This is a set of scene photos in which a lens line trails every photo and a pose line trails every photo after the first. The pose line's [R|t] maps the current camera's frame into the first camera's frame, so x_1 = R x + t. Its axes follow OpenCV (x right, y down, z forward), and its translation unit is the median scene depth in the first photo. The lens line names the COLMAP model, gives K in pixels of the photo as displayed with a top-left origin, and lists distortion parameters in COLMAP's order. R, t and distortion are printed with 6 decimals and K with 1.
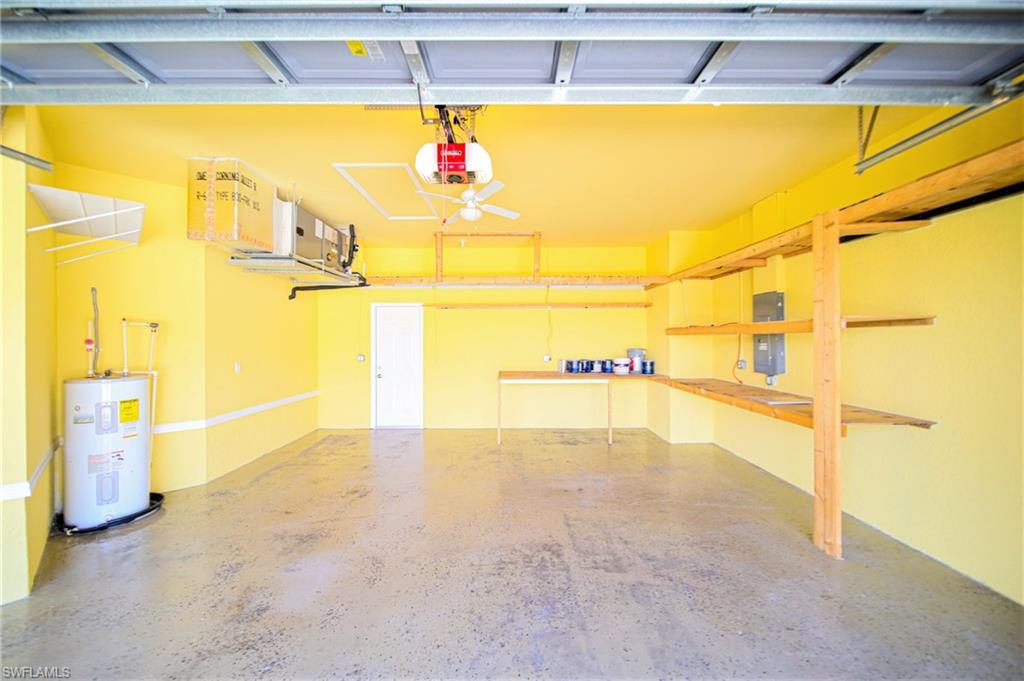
lens RADIAL K [[380.1, 0, 513.3], [0, 380.1, 338.5], [0, 0, 1]] dist [-0.002977, -0.000099]
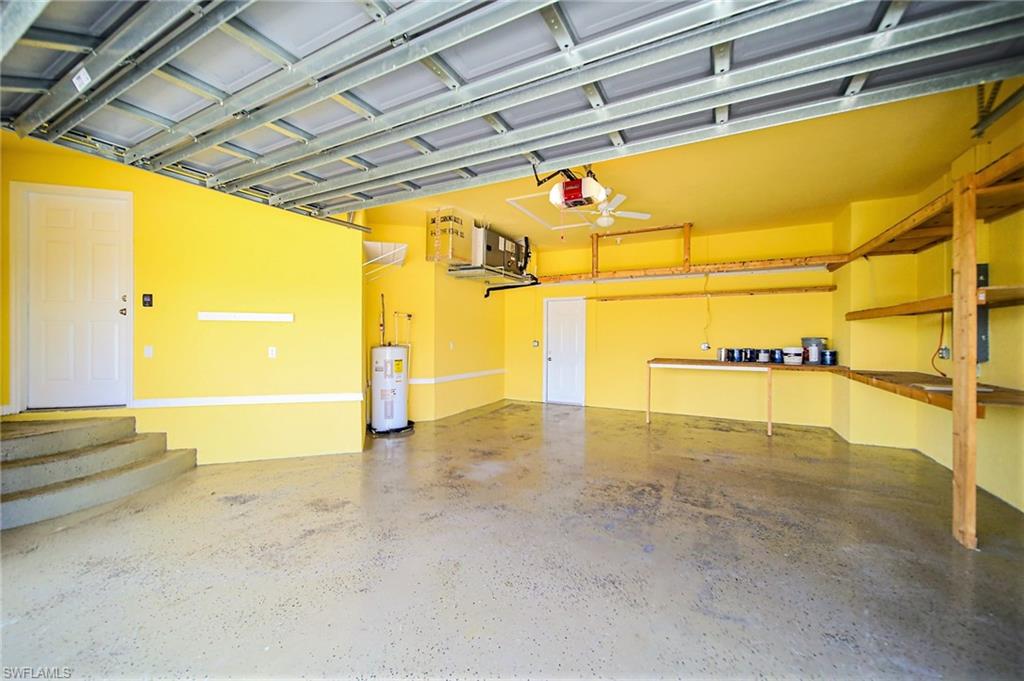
lens RADIAL K [[389.2, 0, 509.1], [0, 389.2, 337.8], [0, 0, 1]] dist [-0.000671, 0.000055]
pose [[0.881698, 0.008313, -0.471741, 0.212461], [-0.005568, 0.999958, 0.007213, 0.044441], [0.471781, -0.003733, 0.881708, -0.265536]]
